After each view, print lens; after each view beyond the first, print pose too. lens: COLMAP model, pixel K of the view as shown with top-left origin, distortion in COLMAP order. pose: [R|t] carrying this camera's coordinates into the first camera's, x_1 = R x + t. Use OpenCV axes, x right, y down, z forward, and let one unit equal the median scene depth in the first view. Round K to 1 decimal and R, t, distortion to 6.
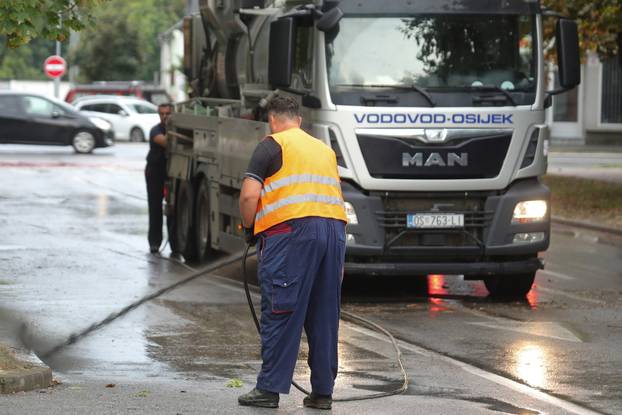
lens RADIAL K [[2368.0, 0, 311.0], [0, 2368.0, 207.5], [0, 0, 1]] dist [-0.284623, -2.504223]
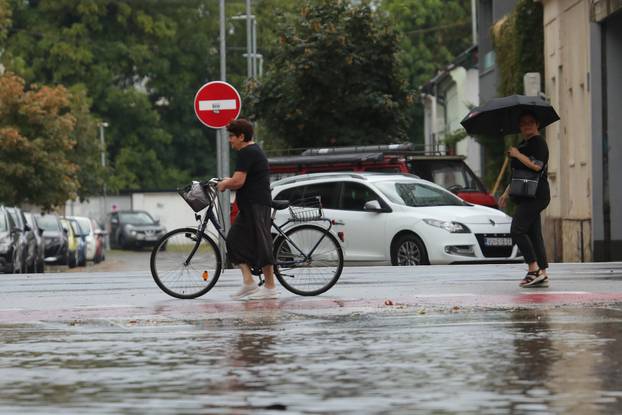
lens RADIAL K [[2368.0, 0, 311.0], [0, 2368.0, 207.5], [0, 0, 1]] dist [-0.284623, -2.504223]
pose [[0.996588, -0.048529, -0.066756, -0.060172], [0.040812, 0.992817, -0.112467, 0.010247], [0.071734, 0.109359, 0.991411, 0.542307]]
